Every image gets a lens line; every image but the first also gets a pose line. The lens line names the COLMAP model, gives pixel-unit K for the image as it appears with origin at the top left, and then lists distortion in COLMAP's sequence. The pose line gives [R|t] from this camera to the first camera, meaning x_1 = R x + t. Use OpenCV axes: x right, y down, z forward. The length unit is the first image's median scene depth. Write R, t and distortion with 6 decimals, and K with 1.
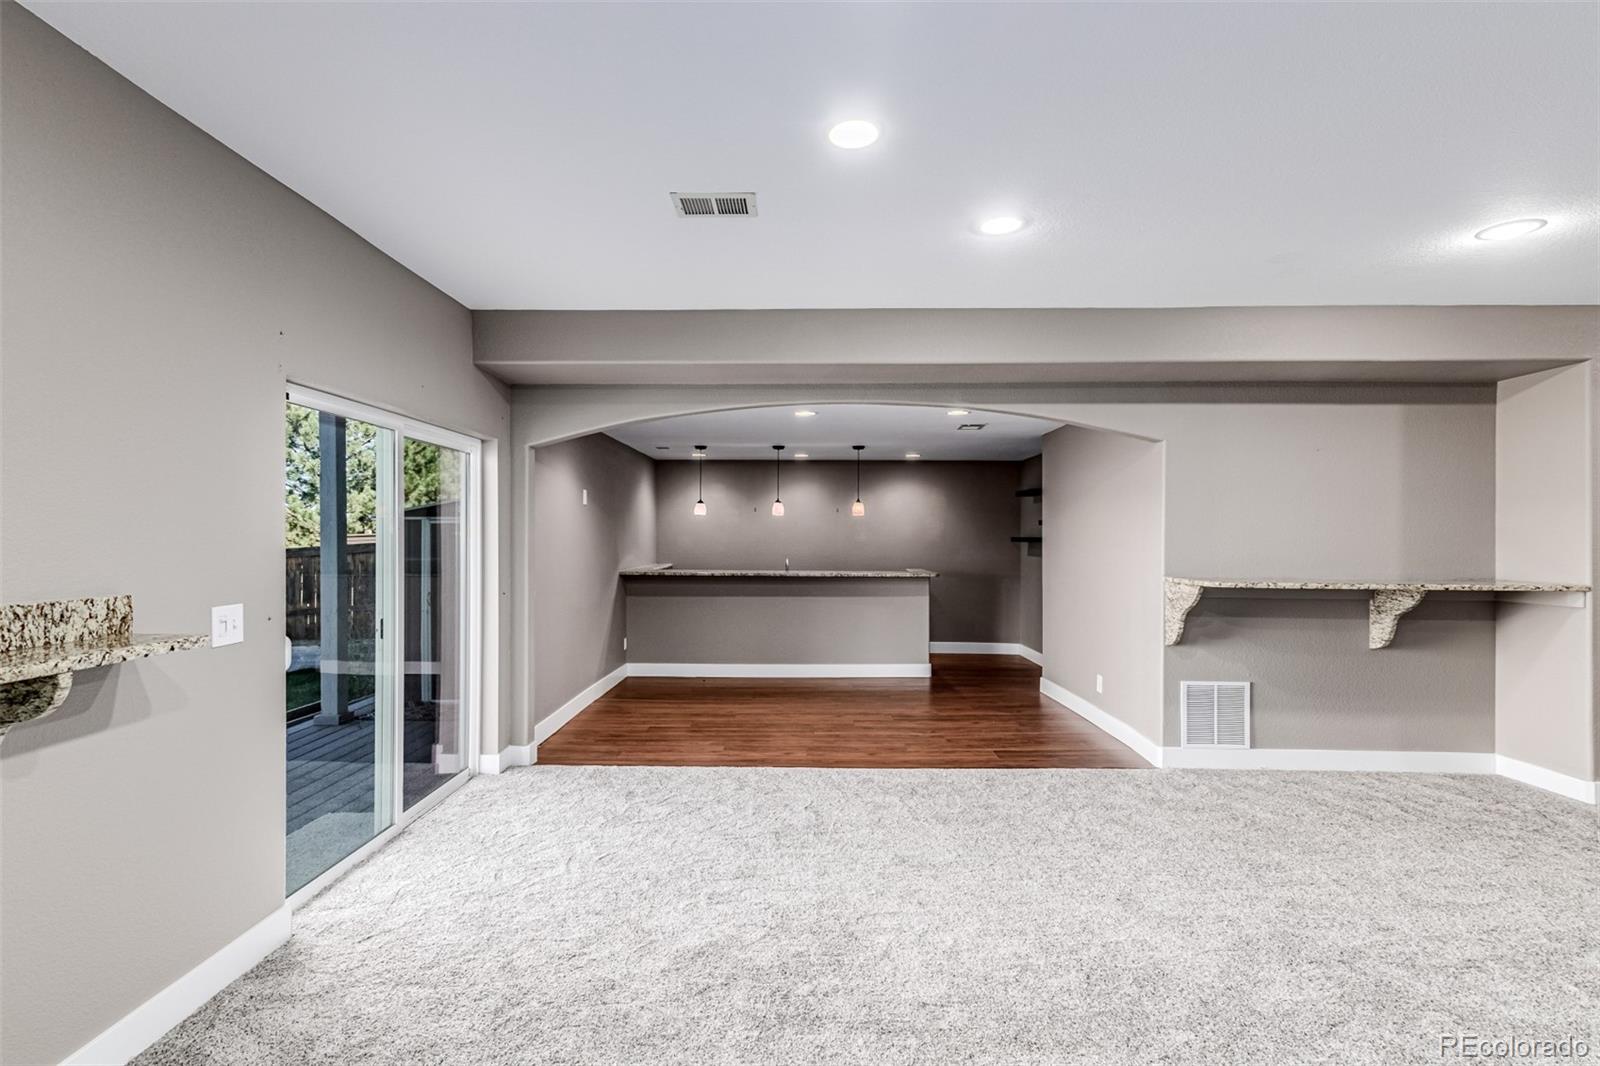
lens RADIAL K [[747.7, 0, 768.2], [0, 747.7, 535.4], [0, 0, 1]] dist [0.001410, -0.000458]
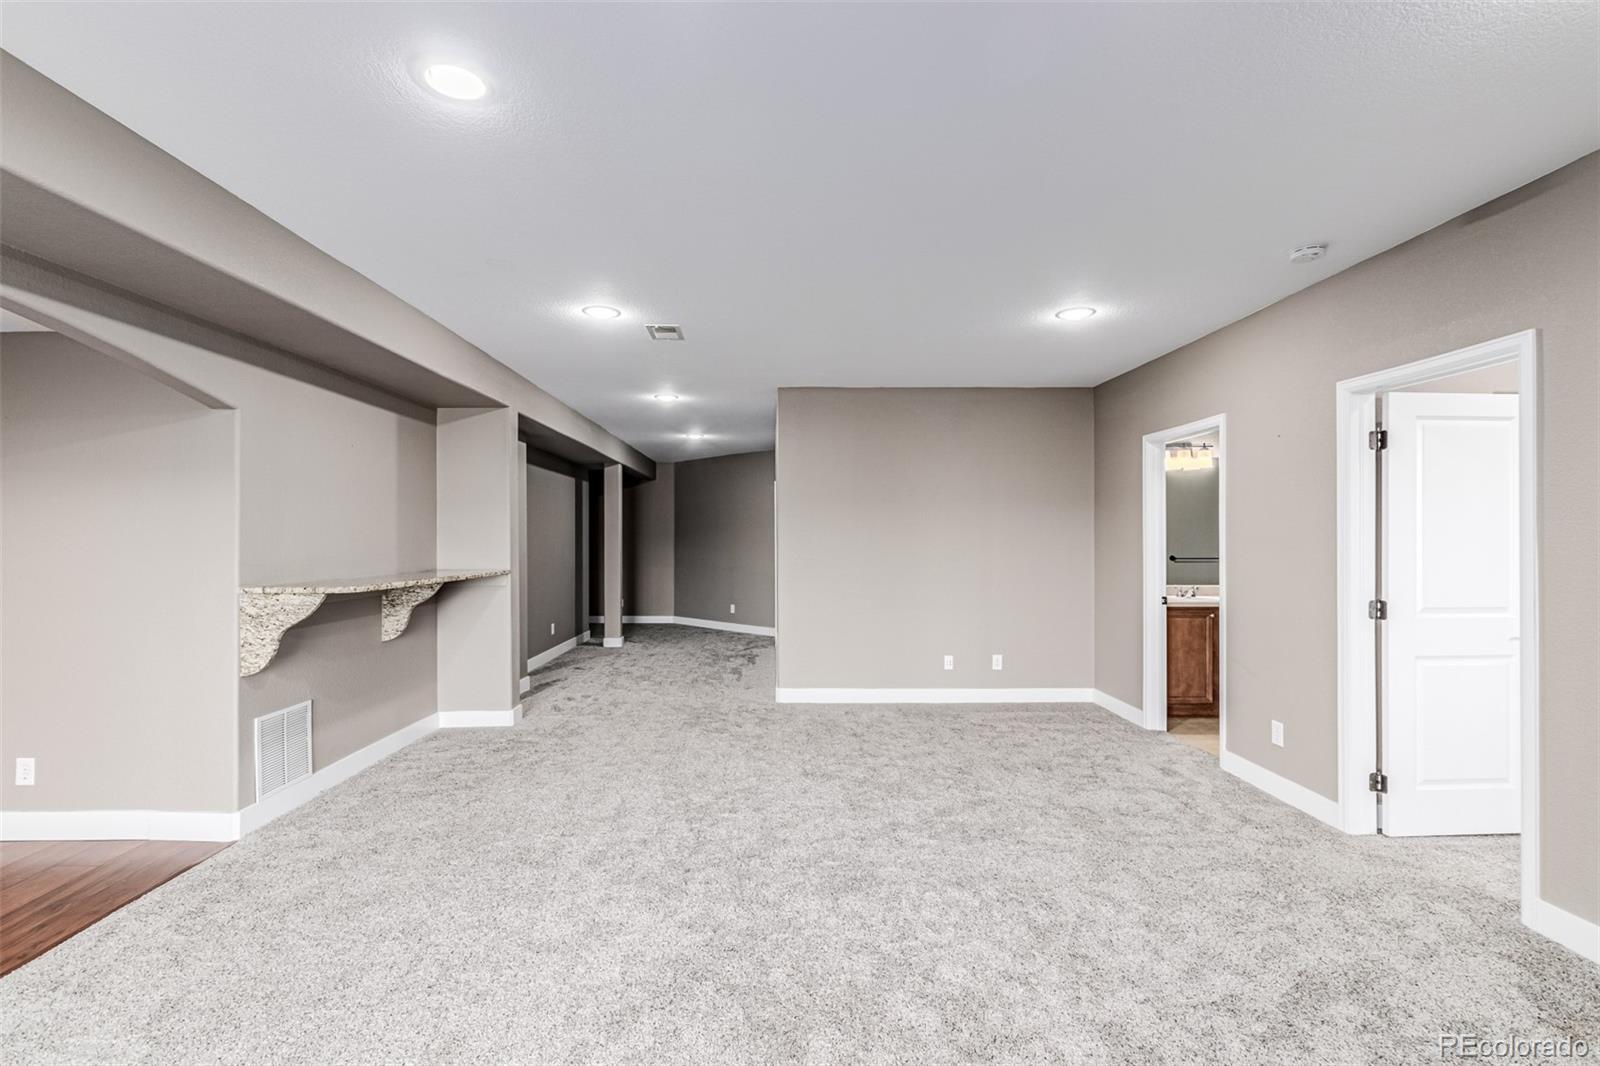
lens RADIAL K [[747.7, 0, 768.2], [0, 747.7, 535.4], [0, 0, 1]] dist [0.001410, -0.000458]
pose [[-0.068388, -0.001977, 0.997657, -0.278688], [0.000954, 0.999997, 0.002047, 0.000900], [-0.997658, 0.001091, -0.068386, 0.530471]]
